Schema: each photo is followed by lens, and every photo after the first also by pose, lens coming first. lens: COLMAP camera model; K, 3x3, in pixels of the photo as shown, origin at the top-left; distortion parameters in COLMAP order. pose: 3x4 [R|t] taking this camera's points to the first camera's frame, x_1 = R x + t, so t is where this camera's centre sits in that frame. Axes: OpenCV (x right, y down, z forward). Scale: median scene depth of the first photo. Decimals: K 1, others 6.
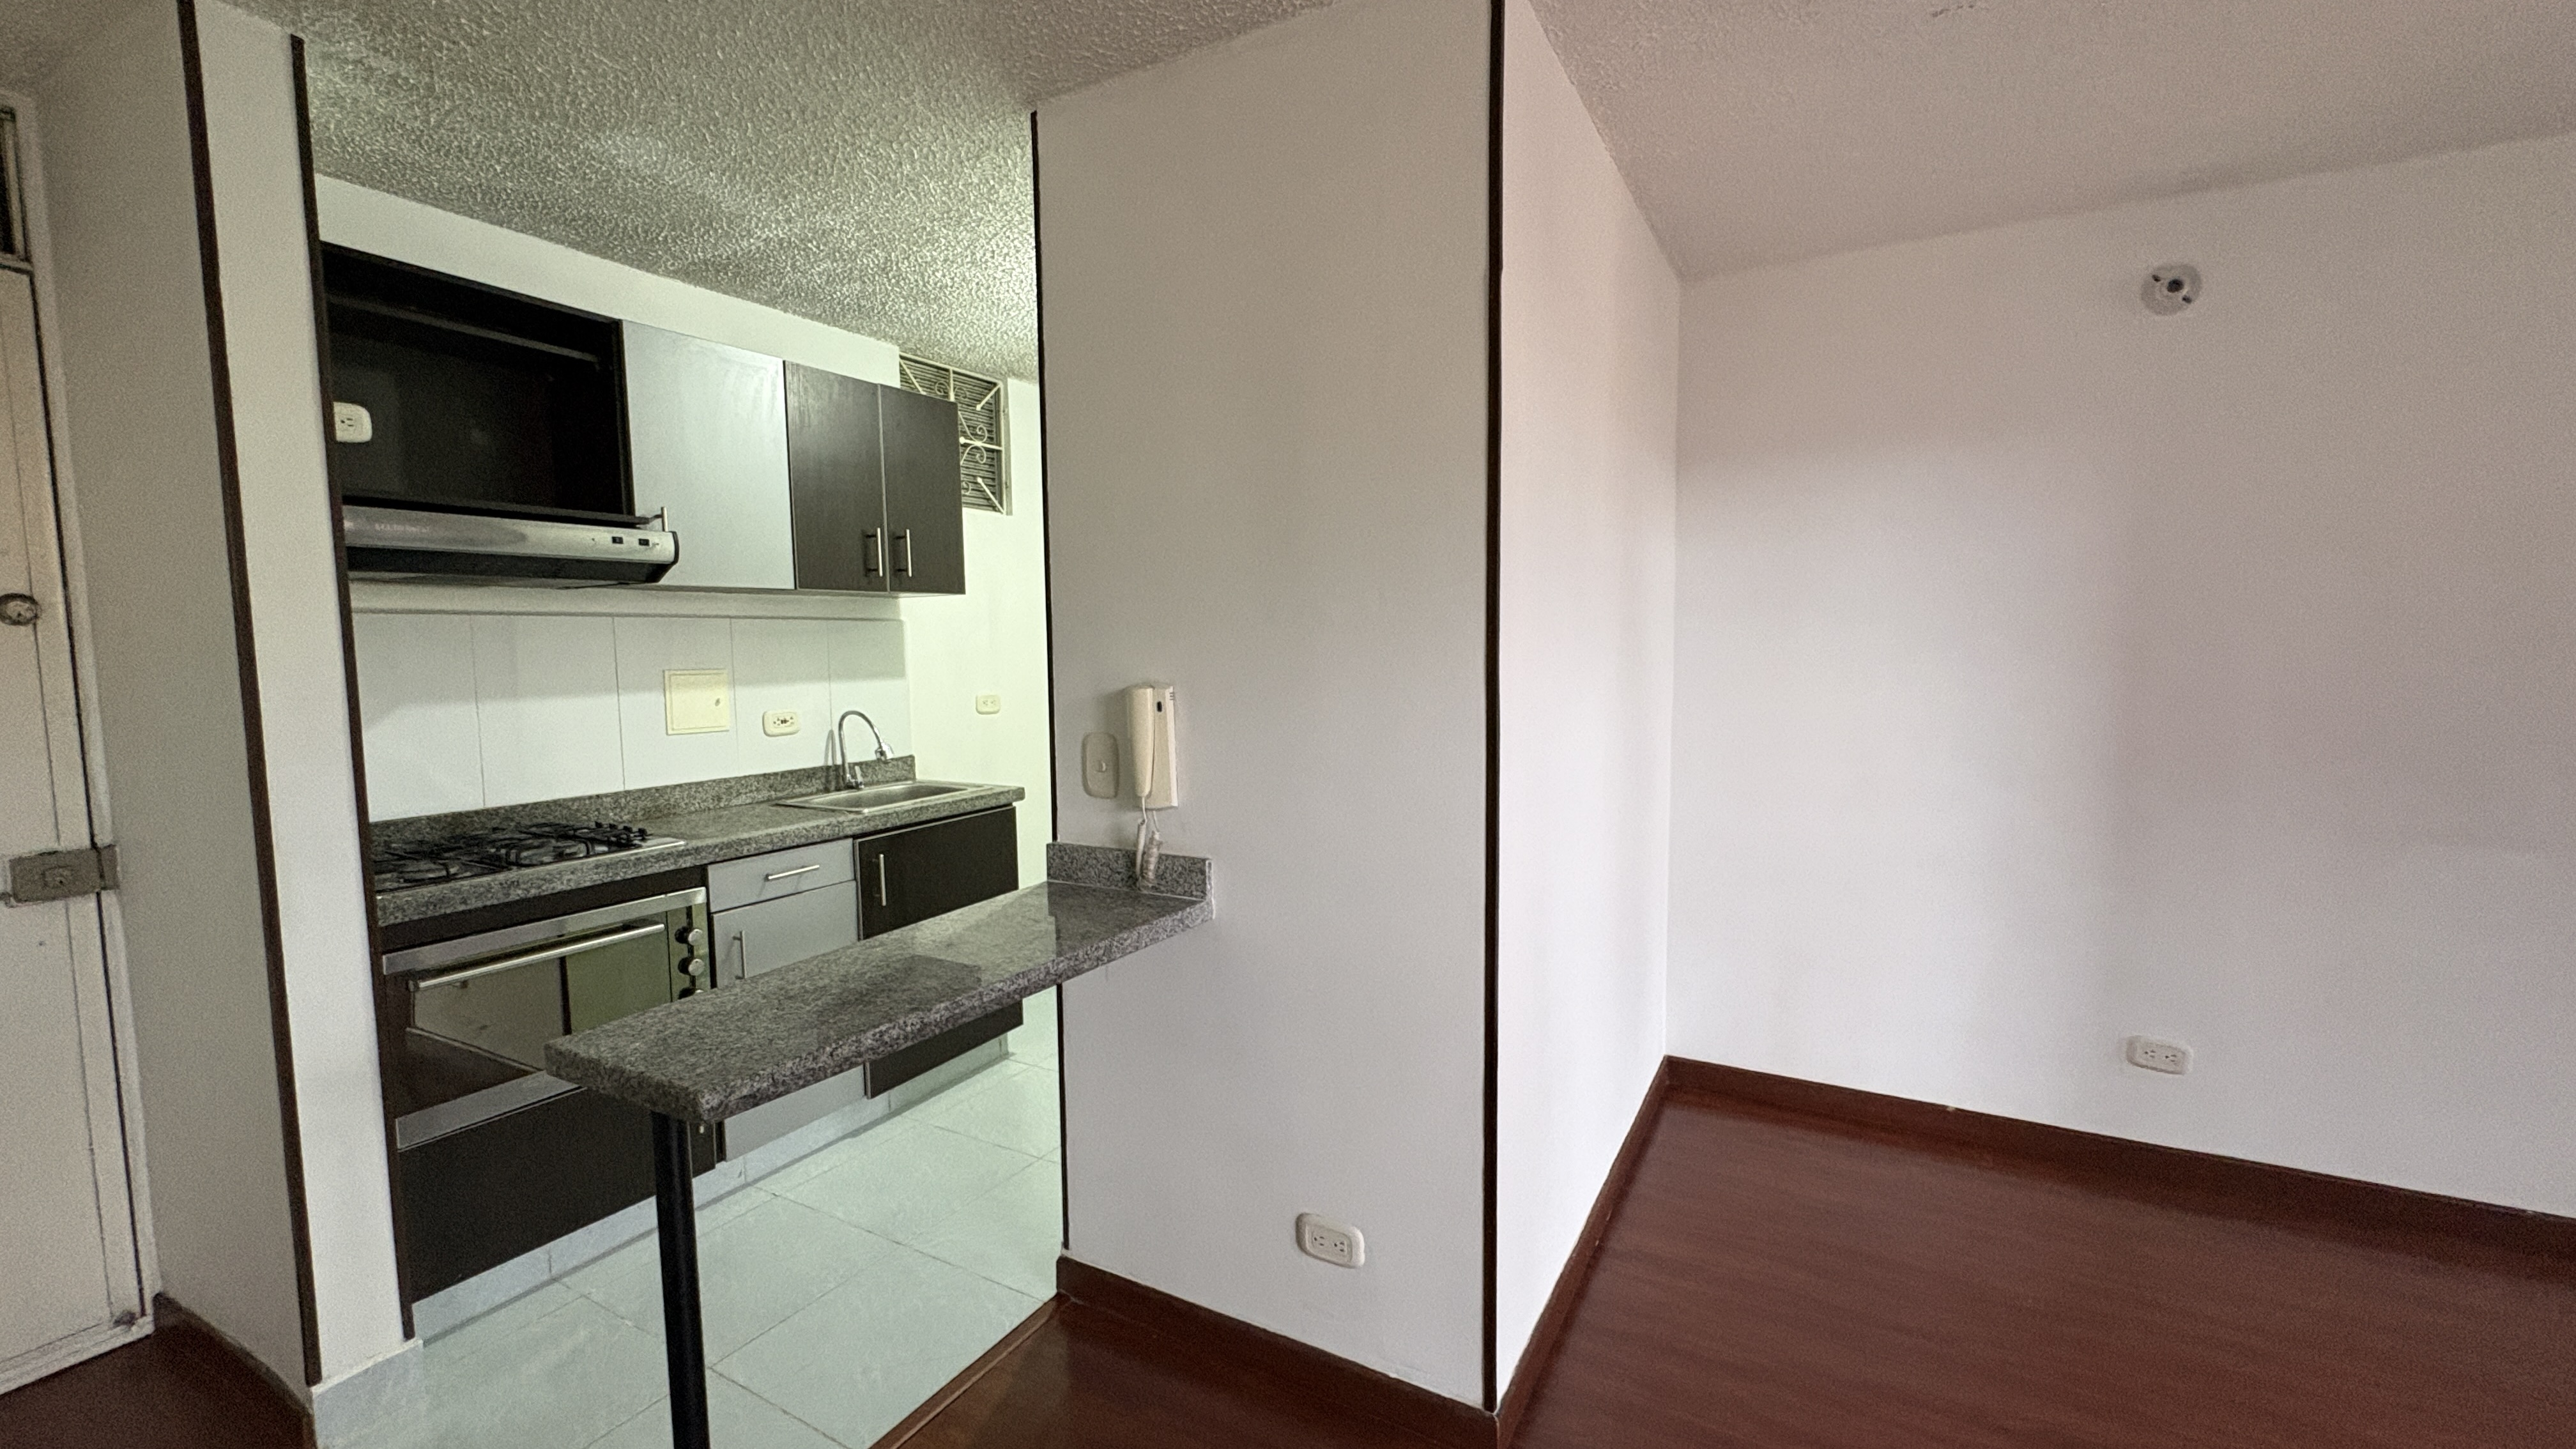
lens RADIAL K [[1033.7, 0, 1285.2], [0, 1033.7, 728.0], [0, 0, 1]] dist [0.001736, 0.000140]
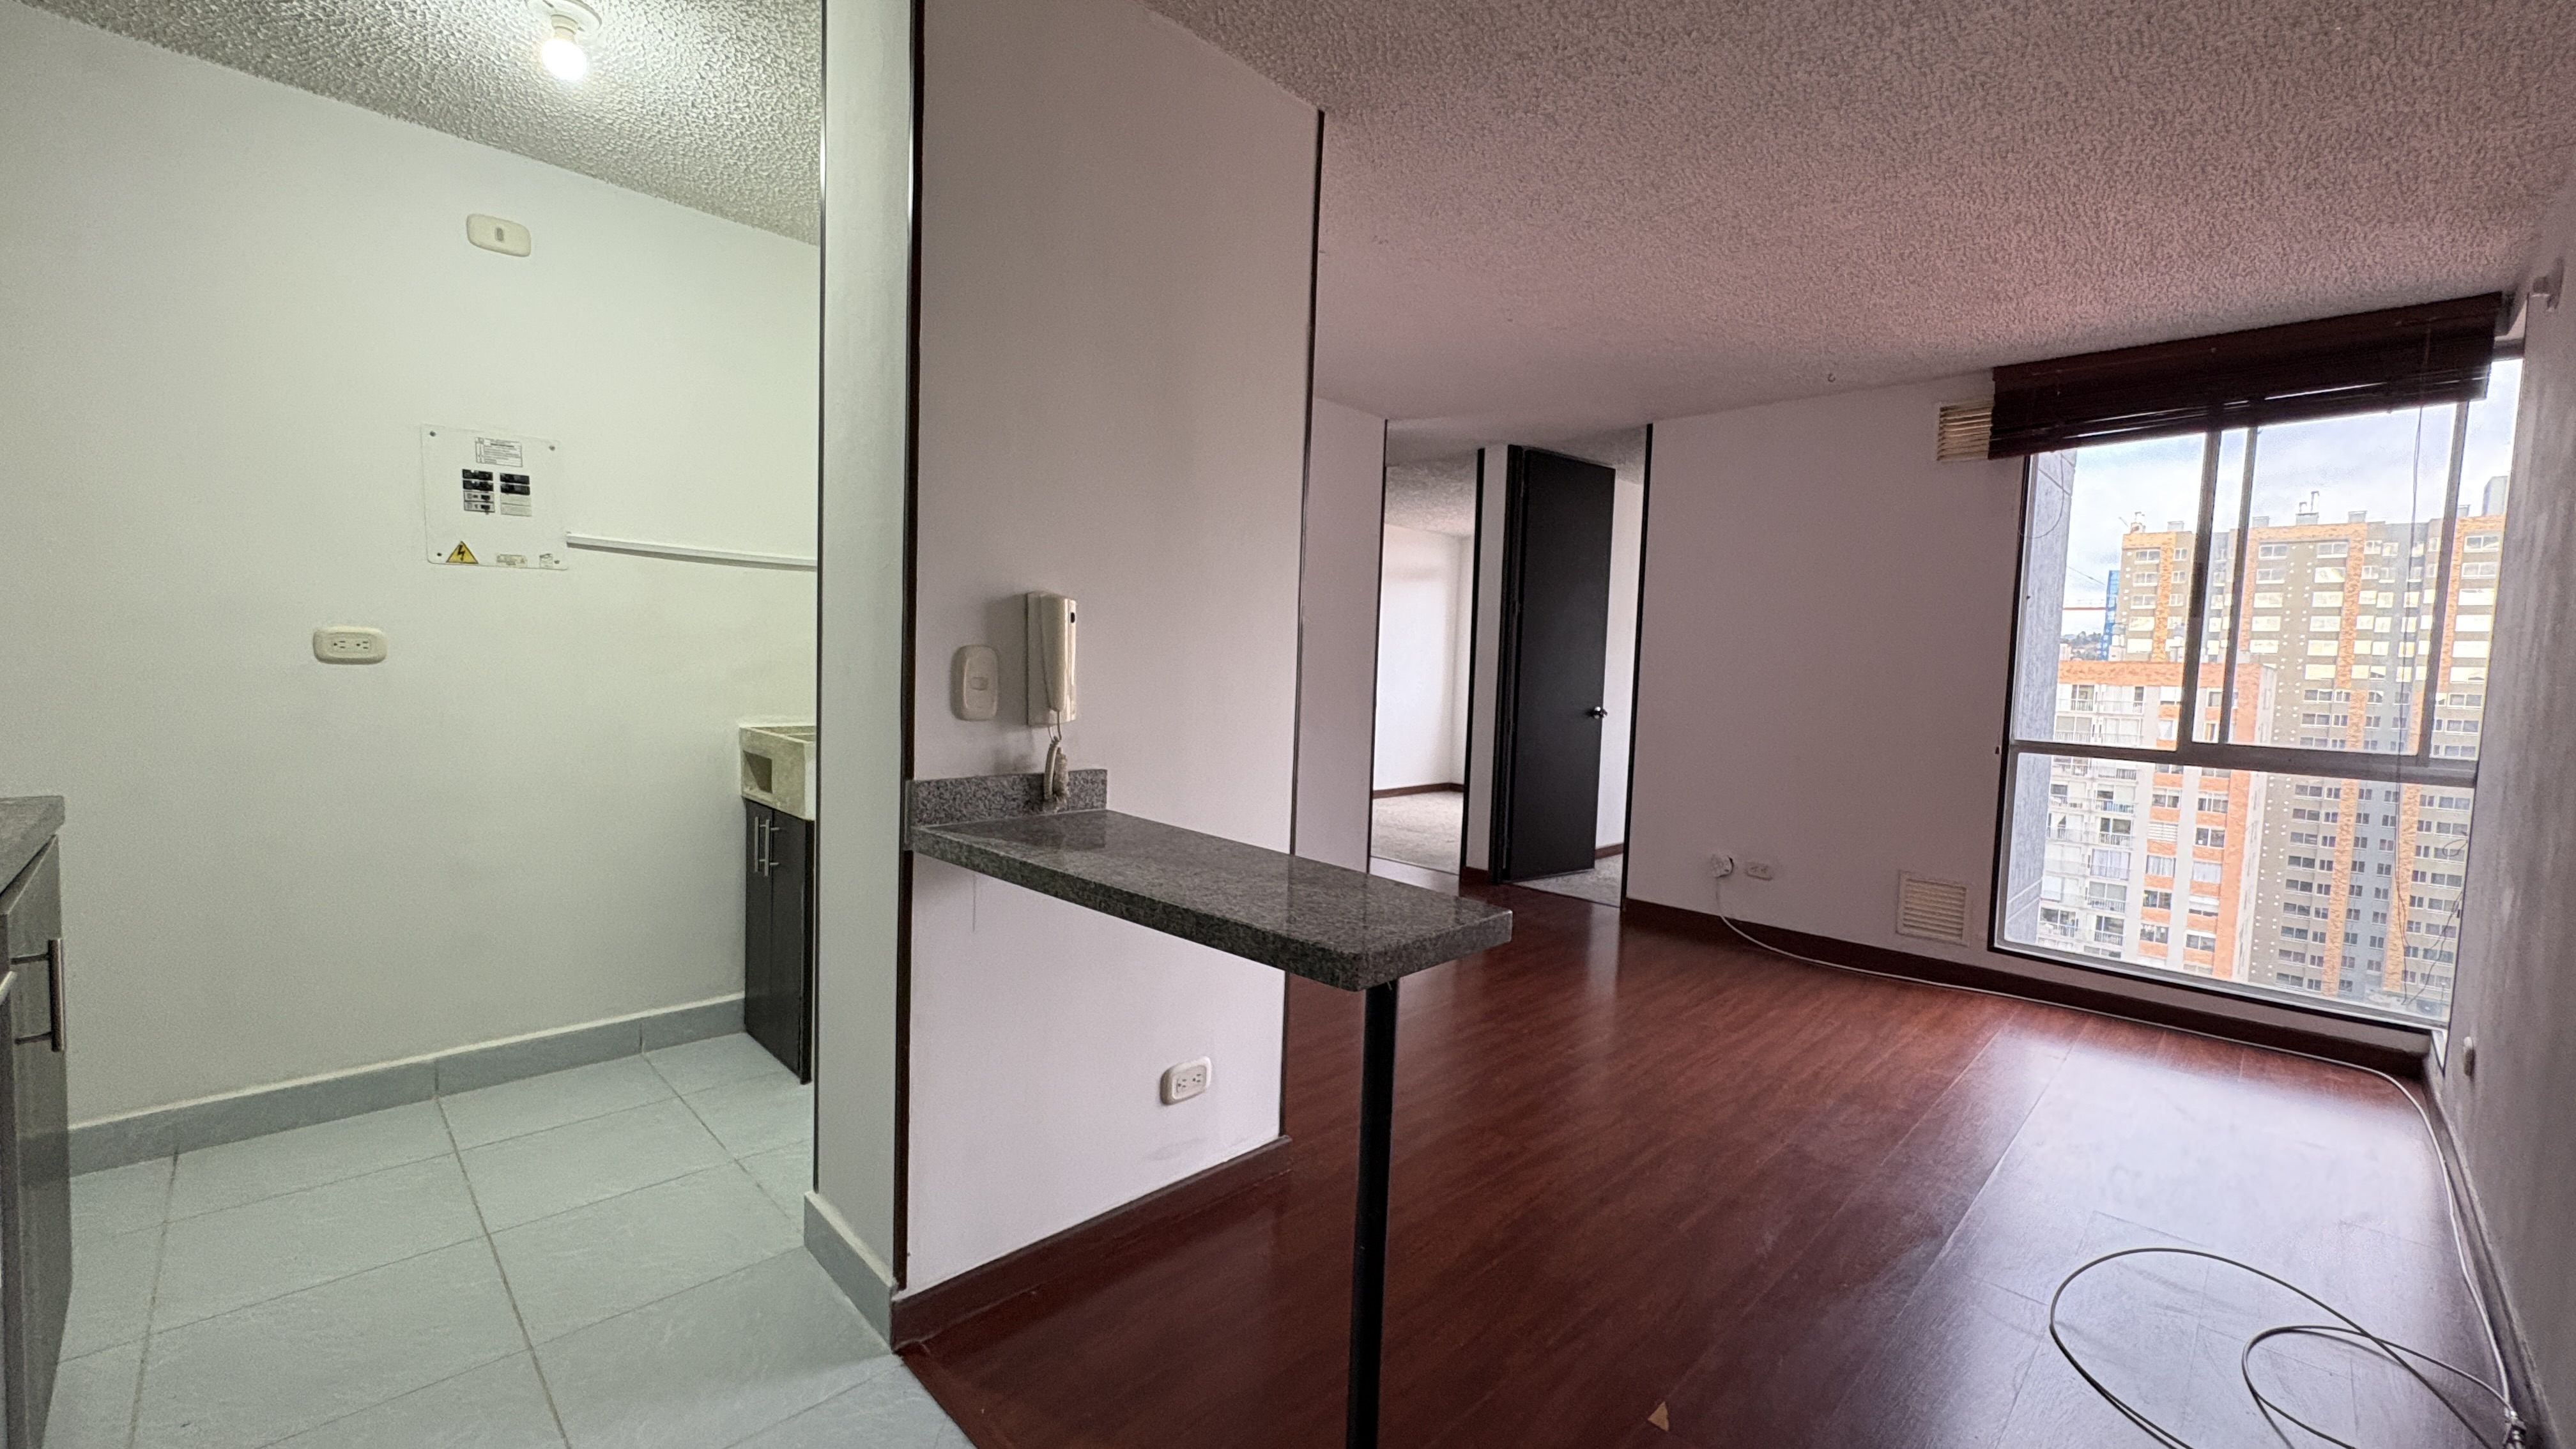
lens RADIAL K [[1029.4, 0, 1290.8], [0, 1029.4, 730.0], [0, 0, 1]] dist [0.001552, 0.000003]
pose [[0.266111, -0.042702, 0.962996, -0.688766], [0.040639, 0.998627, 0.033052, 0.041994], [-0.963085, 0.030340, 0.267481, 0.372313]]
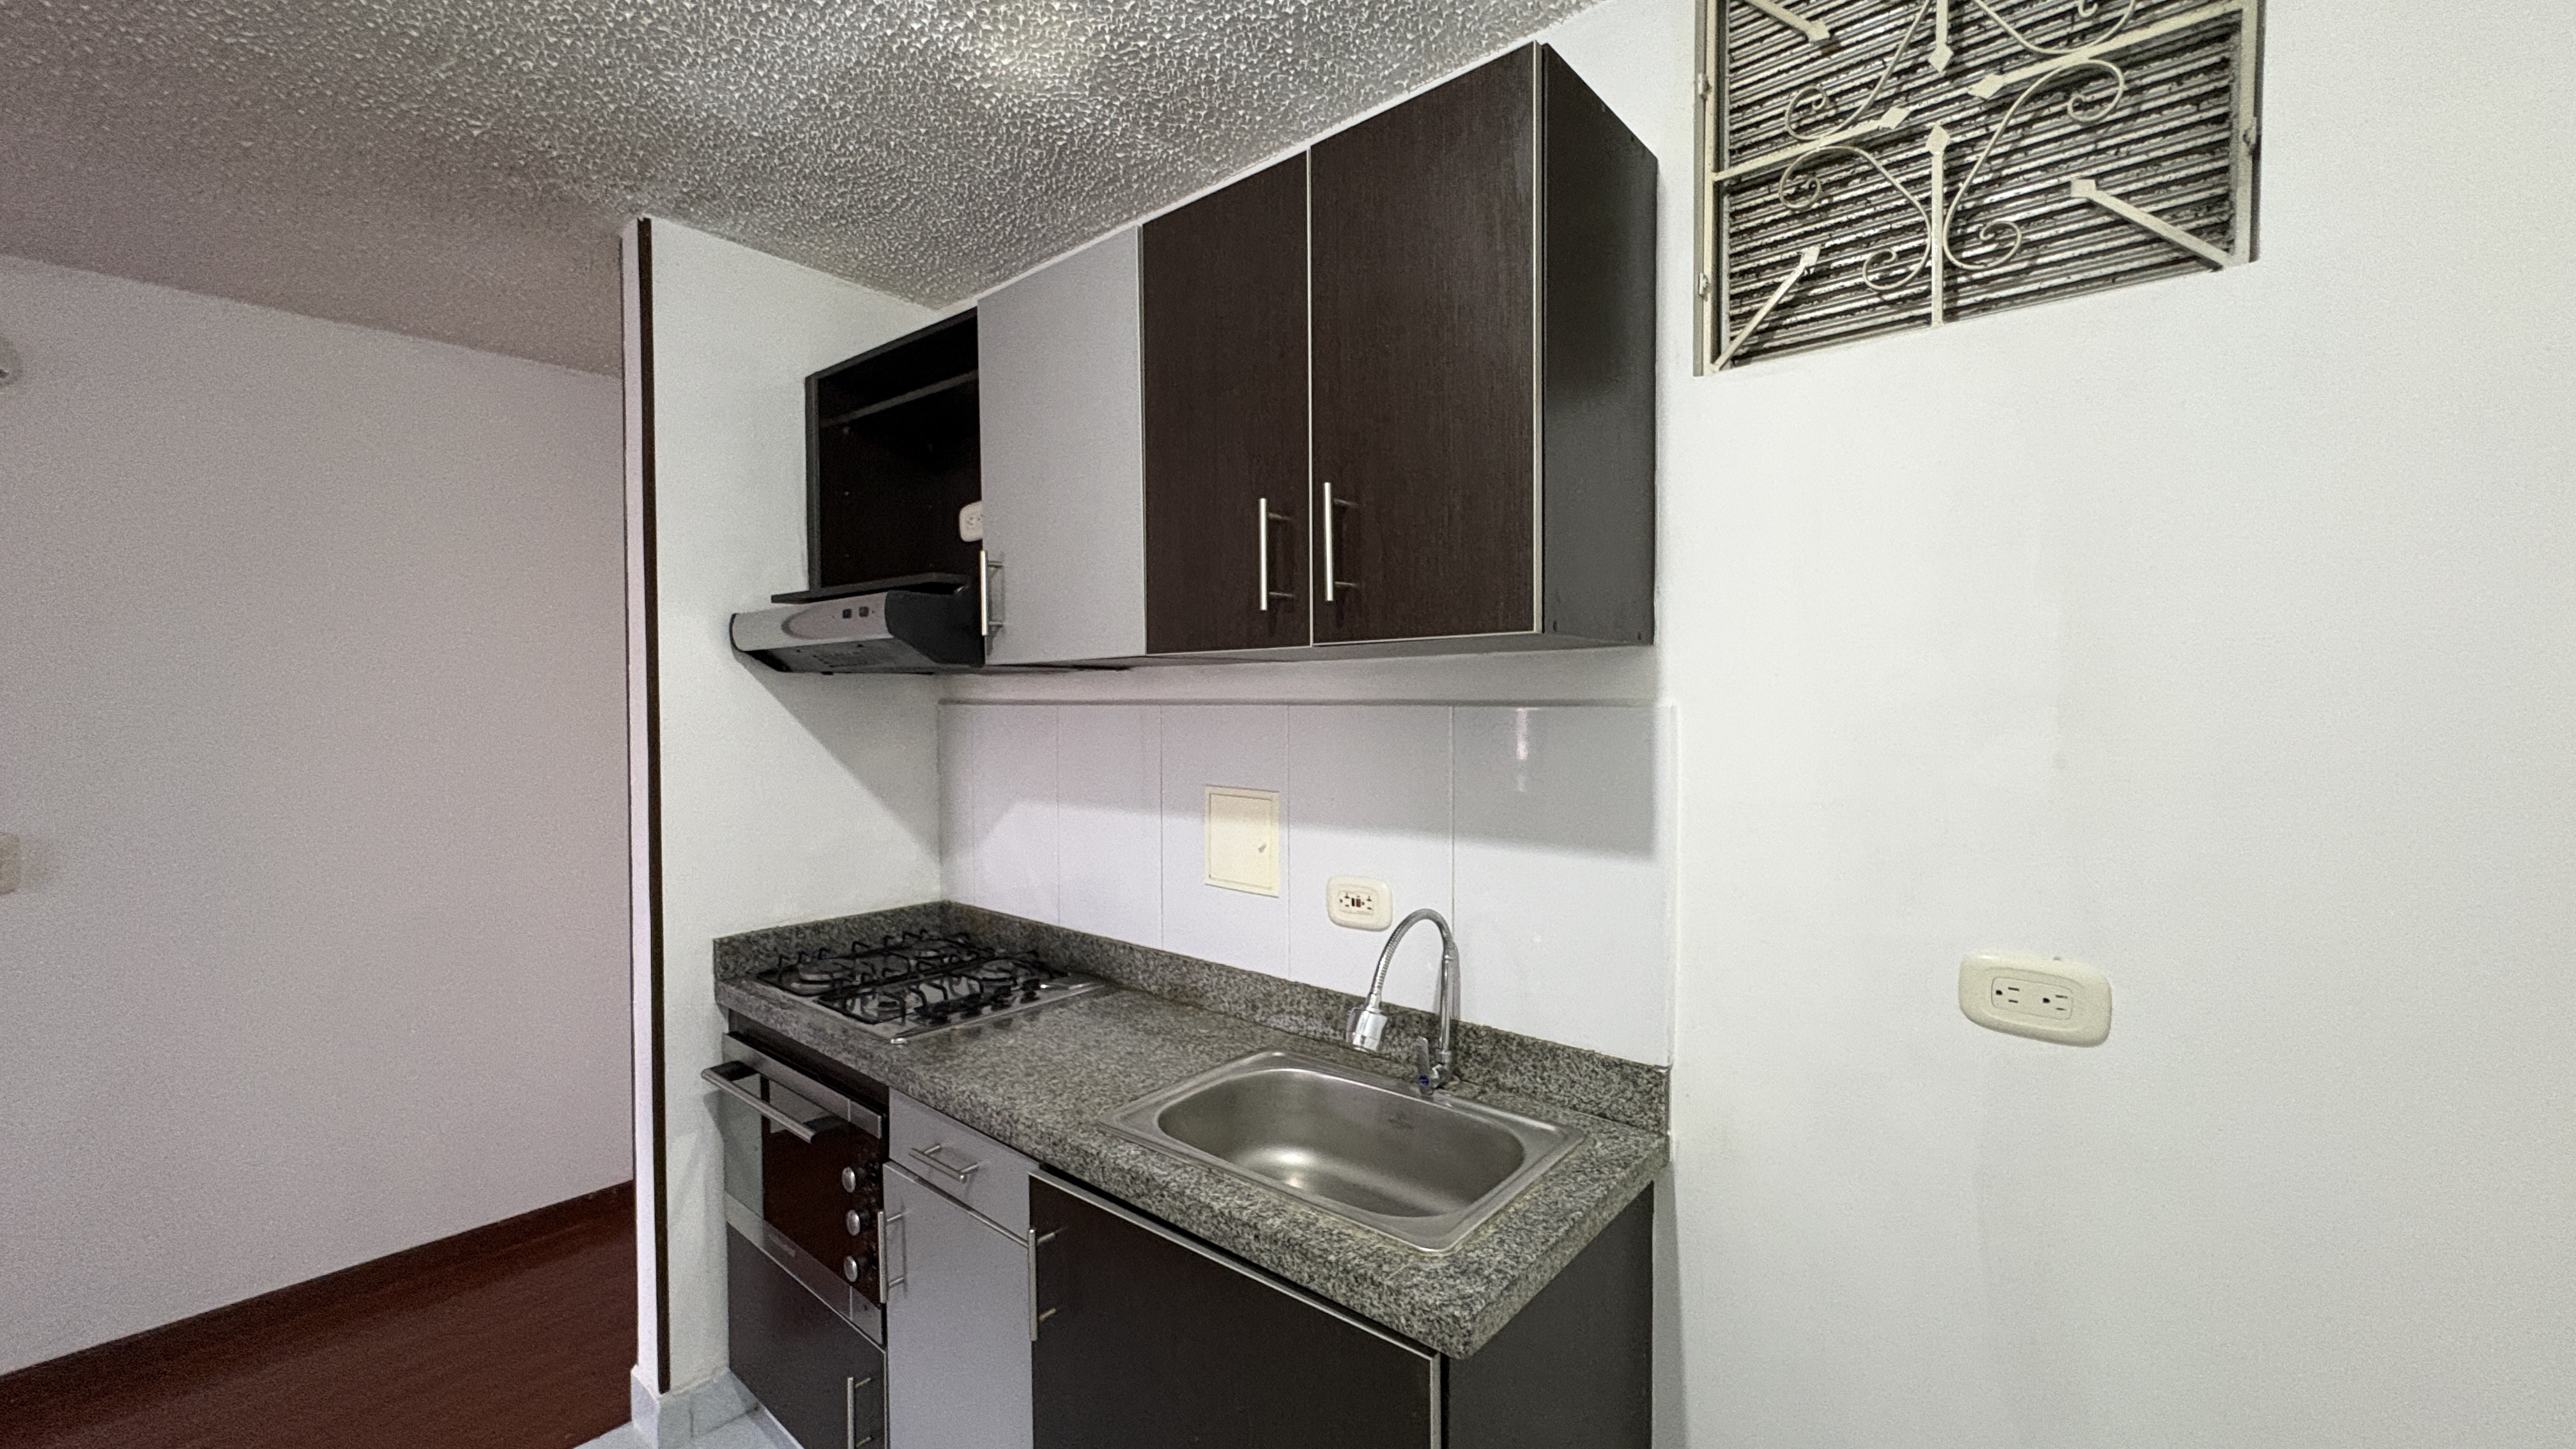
lens RADIAL K [[1029.4, 0, 1290.8], [0, 1029.4, 730.0], [0, 0, 1]] dist [0.001552, 0.000003]
pose [[-0.200093, 0.037366, -0.979064, 0.026497], [-0.078623, 0.995438, 0.054059, -0.133644], [0.976617, 0.087794, -0.196243, 1.206092]]
